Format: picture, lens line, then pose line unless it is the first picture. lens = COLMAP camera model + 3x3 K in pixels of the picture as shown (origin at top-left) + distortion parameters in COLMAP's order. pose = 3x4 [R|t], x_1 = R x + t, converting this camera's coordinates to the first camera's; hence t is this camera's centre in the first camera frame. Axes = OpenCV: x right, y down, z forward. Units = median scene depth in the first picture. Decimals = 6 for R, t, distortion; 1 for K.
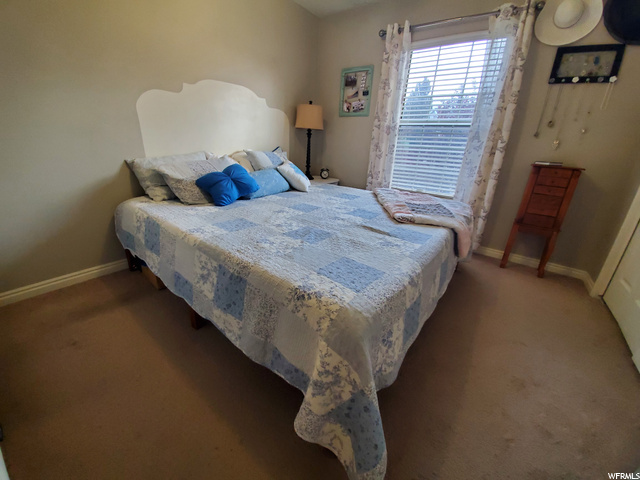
lens RADIAL K [[255.5, 0, 317.4], [0, 255.5, 236.5], [0, 0, 1]] dist [0.000952, -0.011273]
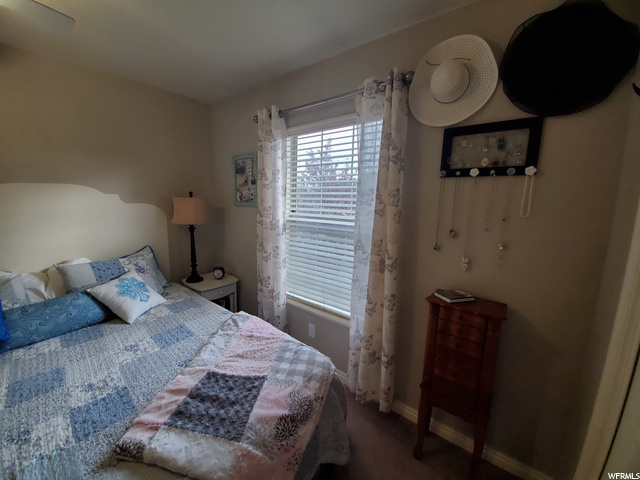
lens RADIAL K [[253.9, 0, 314.4], [0, 253.9, 236.5], [0, 0, 1]] dist [0.008688, -0.014965]
pose [[0.999101, -0.017630, -0.038548, 0.573589], [0.009124, 0.977532, -0.210592, -0.293856], [0.041395, 0.210051, 0.976814, 0.328195]]
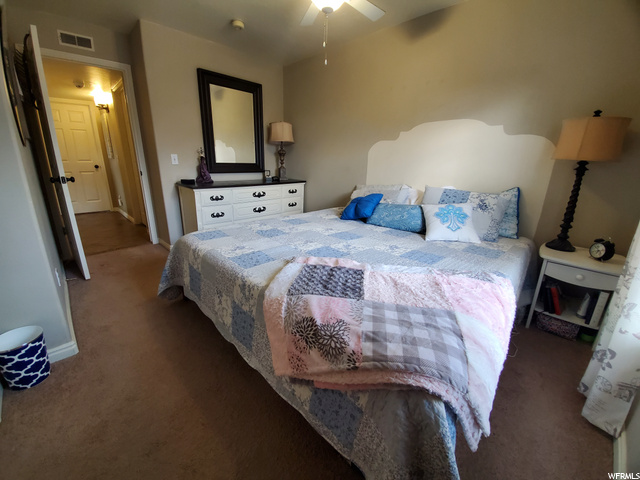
lens RADIAL K [[253.9, 0, 314.4], [0, 253.9, 236.5], [0, 0, 1]] dist [0.008688, -0.014965]
pose [[-0.130429, 0.234662, -0.963287, 0.857093], [-0.377902, 0.886475, 0.267118, -0.300191], [0.916612, 0.398868, -0.026942, 0.809881]]
